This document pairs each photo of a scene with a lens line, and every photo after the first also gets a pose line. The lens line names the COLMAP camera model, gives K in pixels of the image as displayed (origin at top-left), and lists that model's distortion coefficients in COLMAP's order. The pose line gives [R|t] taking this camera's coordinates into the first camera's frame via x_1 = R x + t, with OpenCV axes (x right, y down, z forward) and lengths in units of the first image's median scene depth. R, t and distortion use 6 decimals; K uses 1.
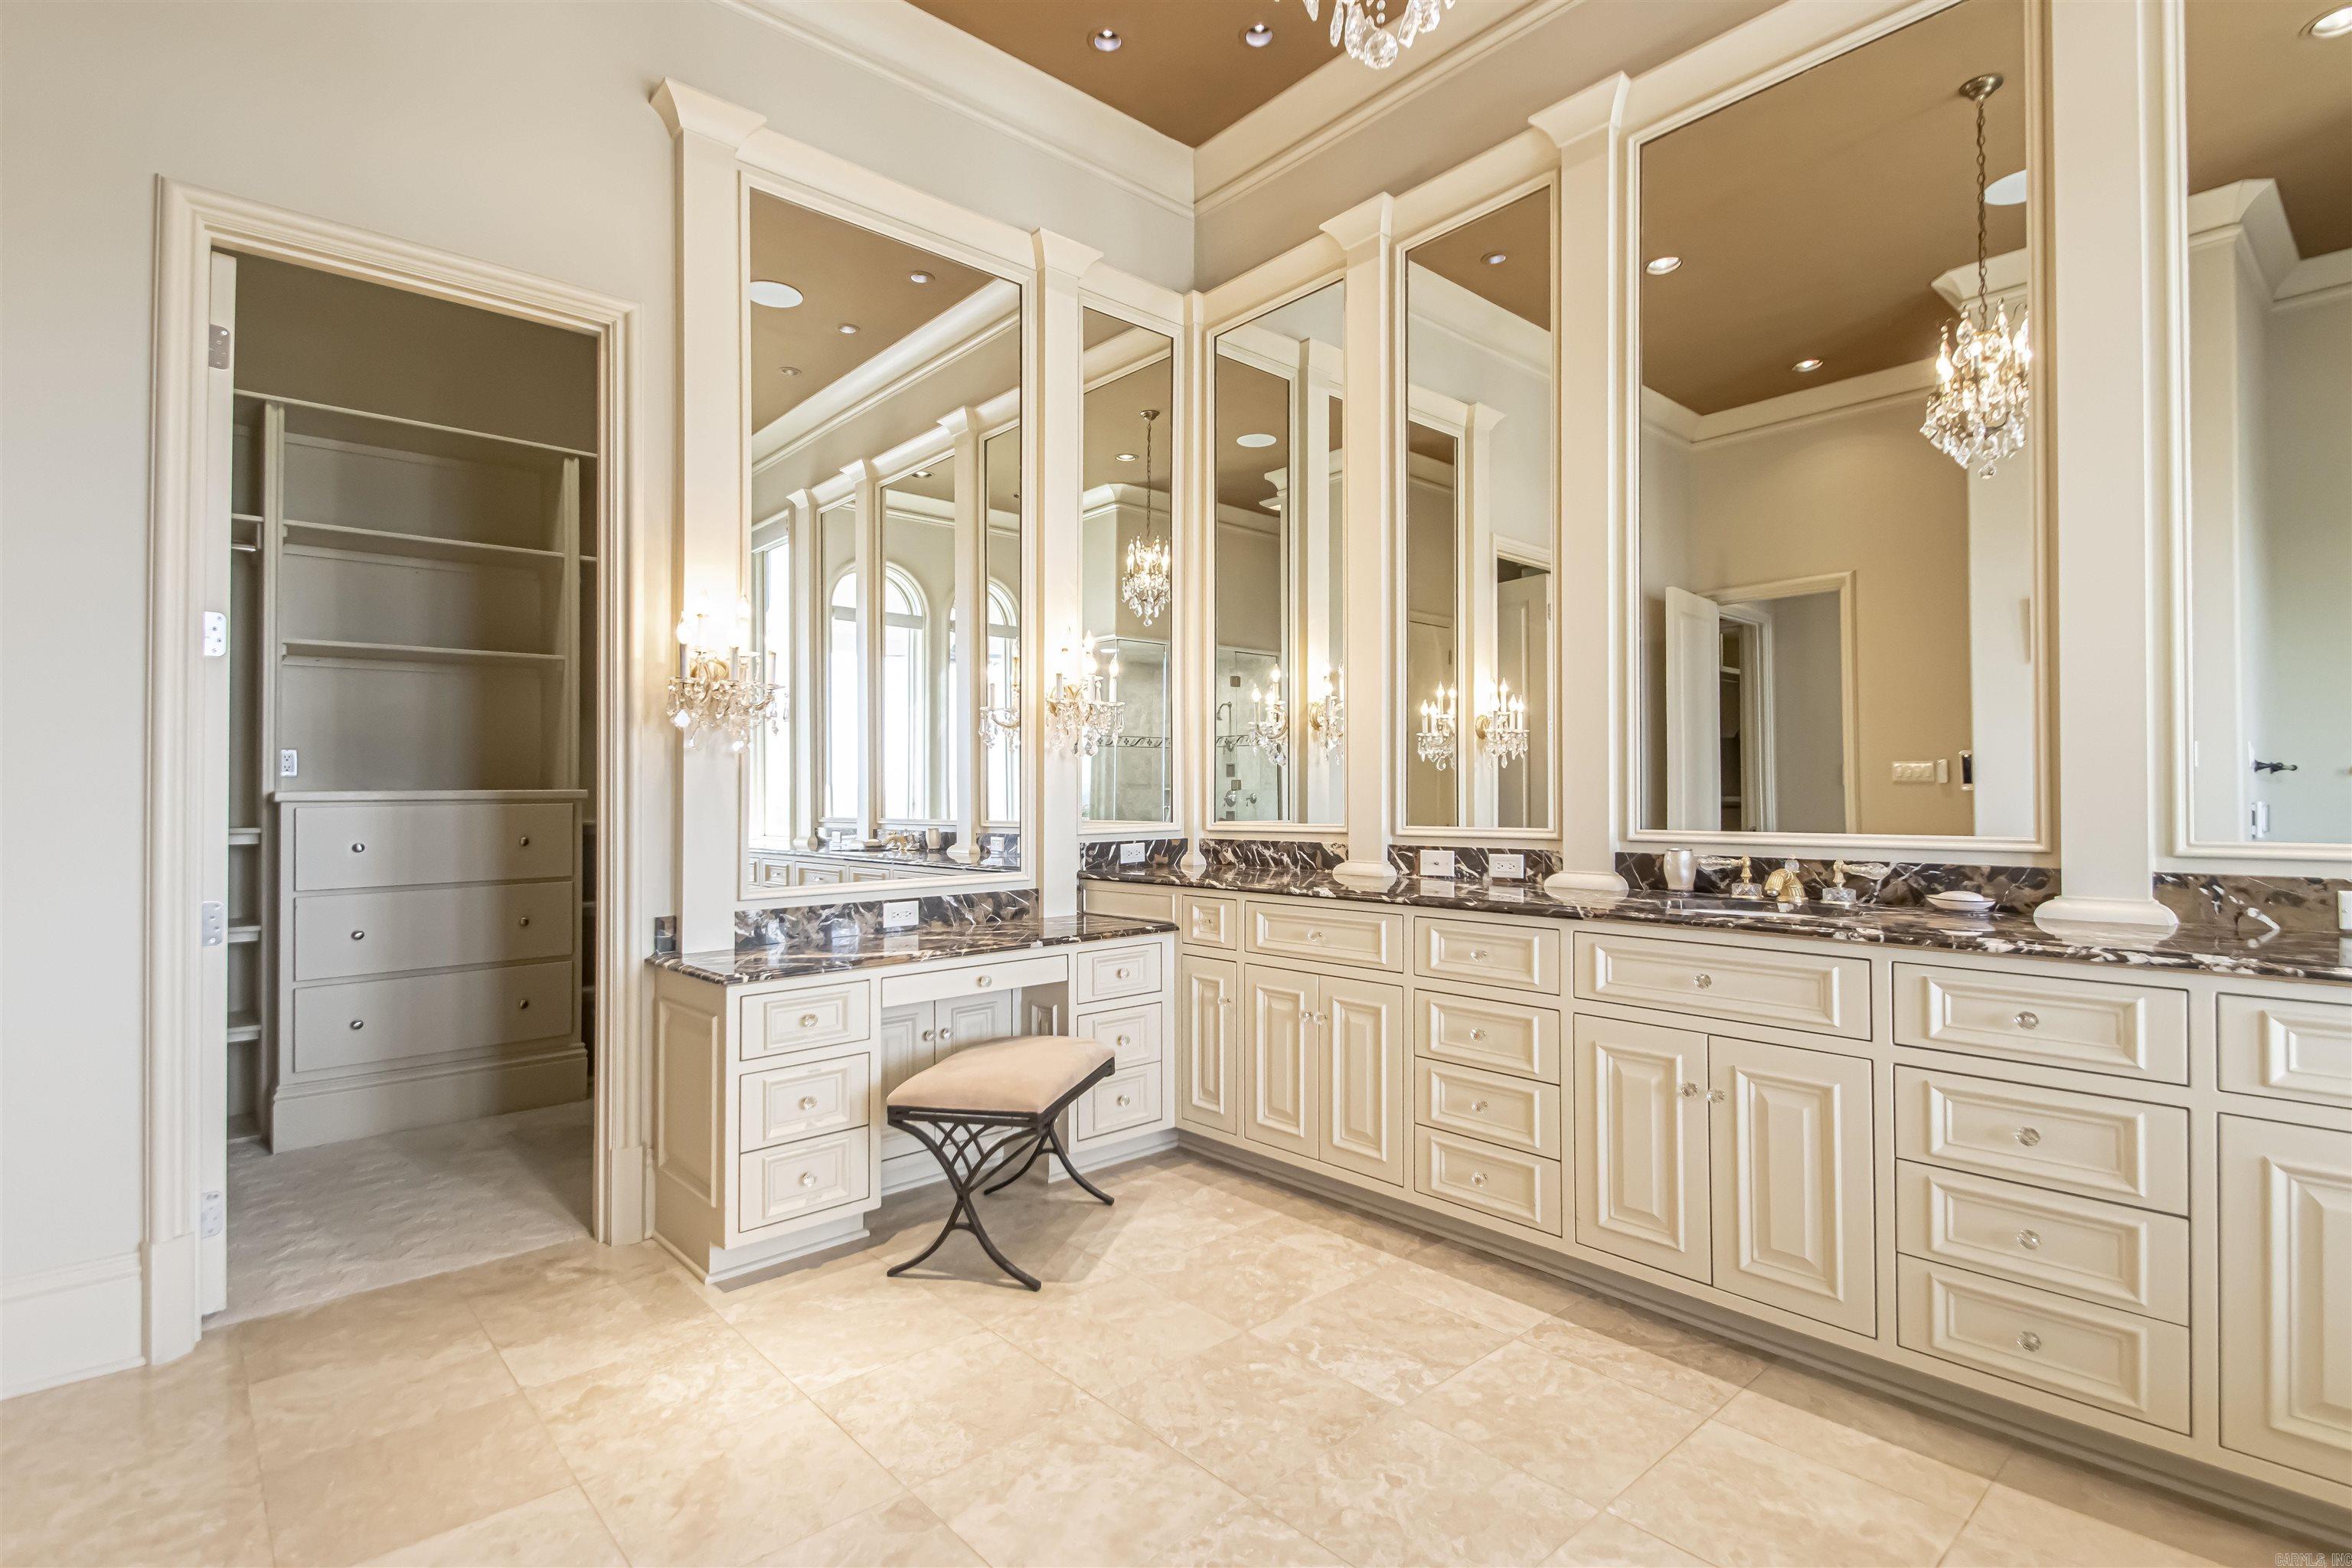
lens RADIAL K [[1116.2, 0, 1179.0], [0, 1116.2, 771.2], [0, 0, 1]] dist [0.009077, -0.004780]
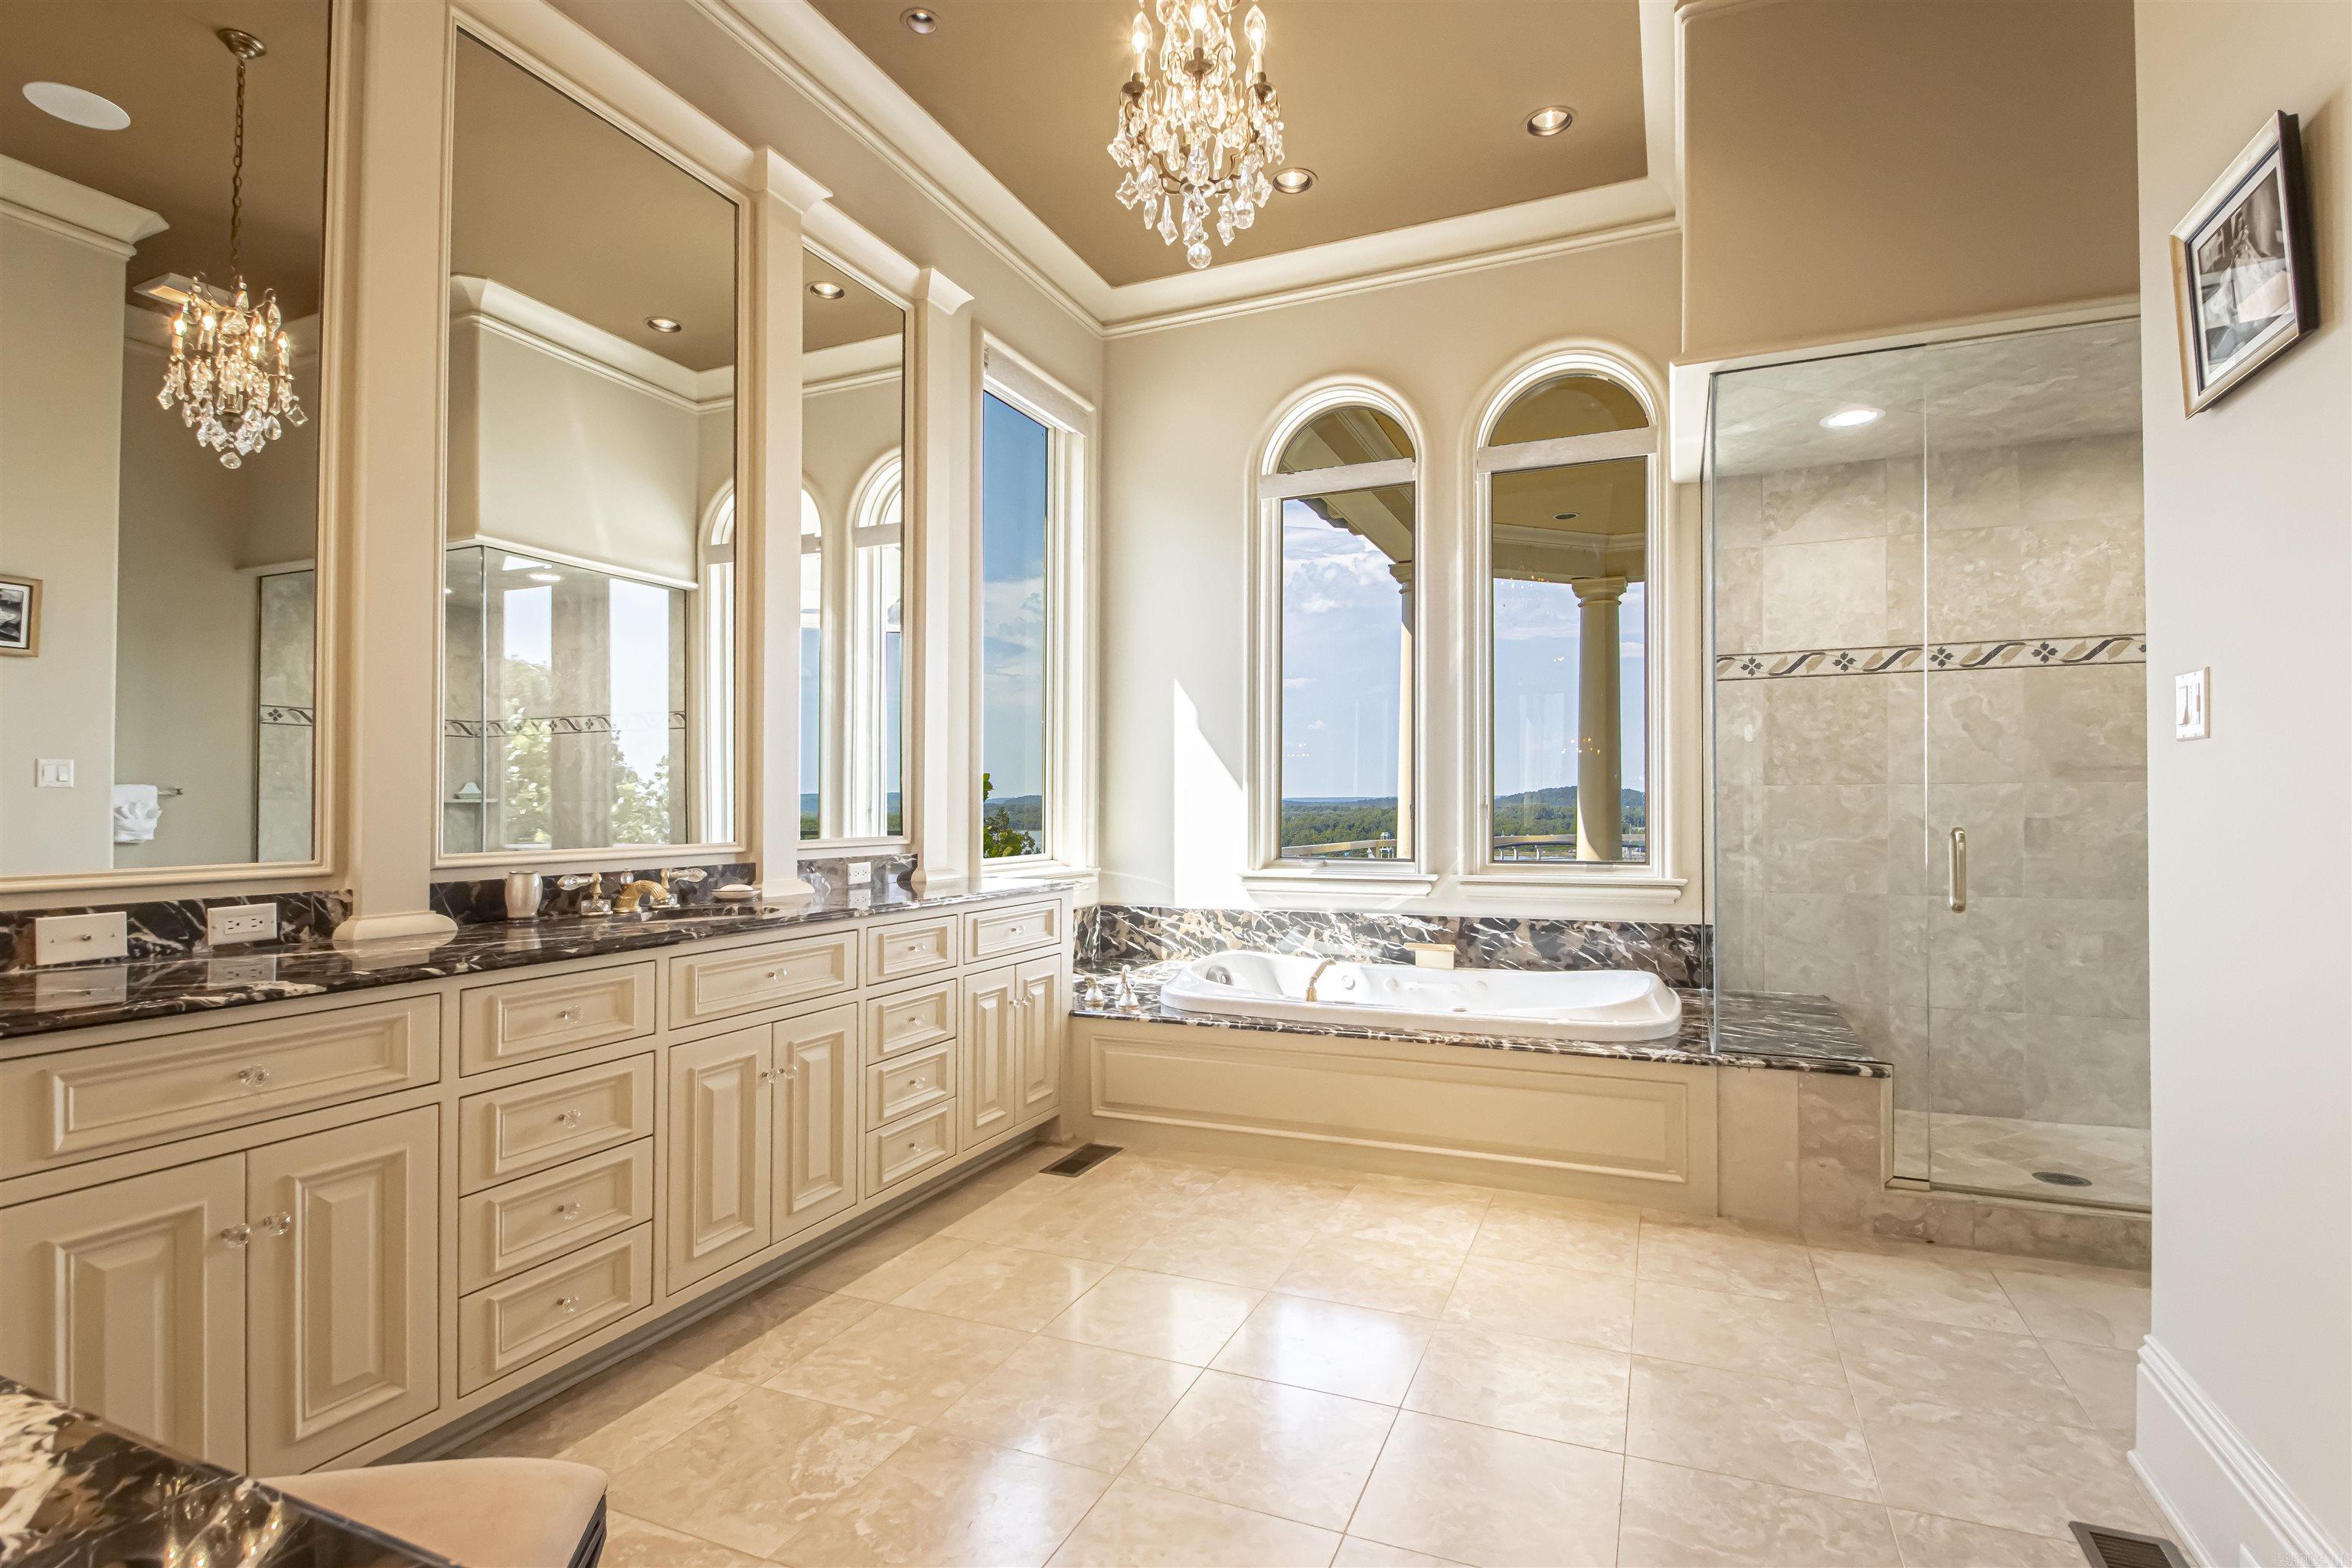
lens RADIAL K [[1116.2, 0, 1181.5], [0, 1116.2, 805.2], [0, 0, 1]] dist [0.009077, -0.004780]
pose [[-0.418078, 0.016262, 0.908266, -0.637538], [-0.003937, 0.999798, -0.019713, 0.034344], [-0.908403, -0.011818, -0.417929, 0.969398]]
